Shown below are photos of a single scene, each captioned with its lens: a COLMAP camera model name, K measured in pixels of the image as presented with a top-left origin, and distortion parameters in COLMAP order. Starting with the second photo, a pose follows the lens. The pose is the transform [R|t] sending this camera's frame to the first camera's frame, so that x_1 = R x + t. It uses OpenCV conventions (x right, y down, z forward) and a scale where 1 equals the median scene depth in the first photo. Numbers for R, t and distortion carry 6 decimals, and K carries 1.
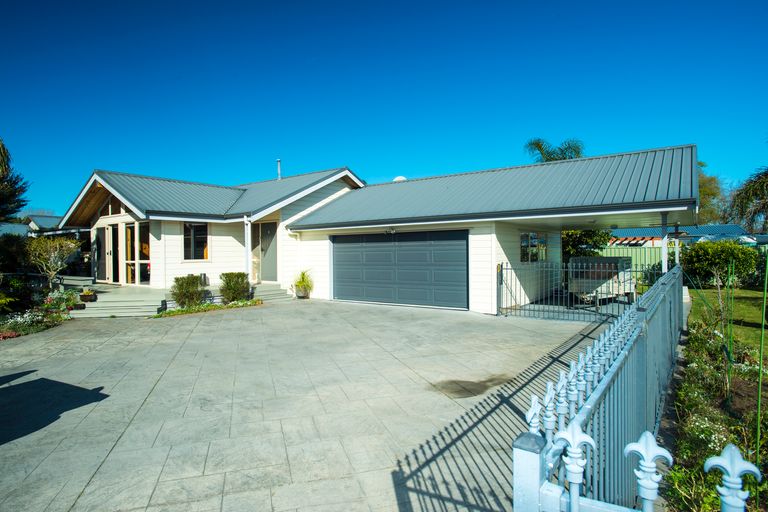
lens RADIAL K [[446.5, 0, 384.0], [0, 446.5, 256.0], [0, 0, 1]] dist [-0.032911, 0.000578]
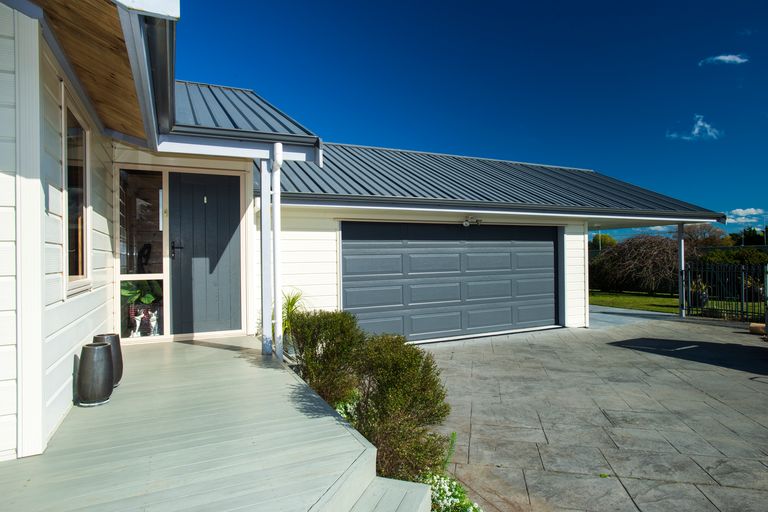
lens RADIAL K [[453.5, 0, 408.5], [0, 453.5, 256.9], [0, 0, 1]] dist [-0.034784, 0.000059]
pose [[0.459116, 0.003966, 0.888368, -0.540390], [0.015337, 0.999806, -0.012389, 0.000896], [-0.888244, 0.019313, 0.458966, 0.717575]]
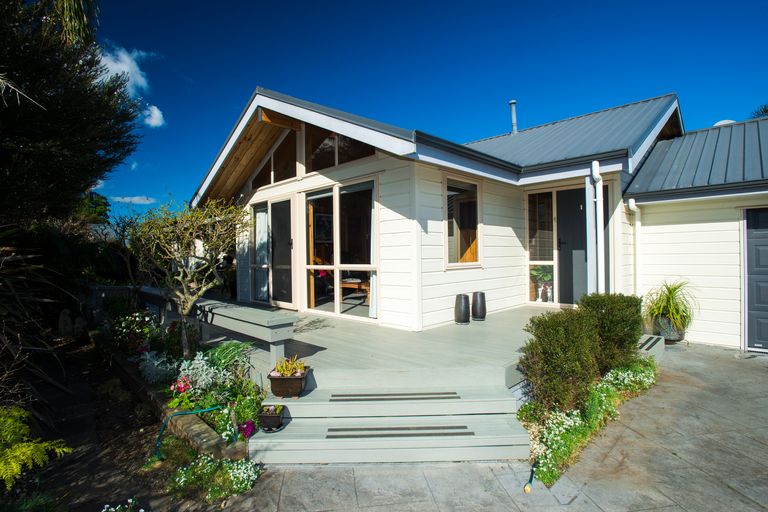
lens RADIAL K [[394.8, 0, 384.0], [0, 394.8, 256.0], [0, 0, 1]] dist [-0.002562, 0.000074]
pose [[0.989630, -0.004632, -0.143564, -0.437513], [0.004080, 0.999983, -0.004139, 0.002048], [0.143581, 0.003510, 0.989632, 0.560040]]
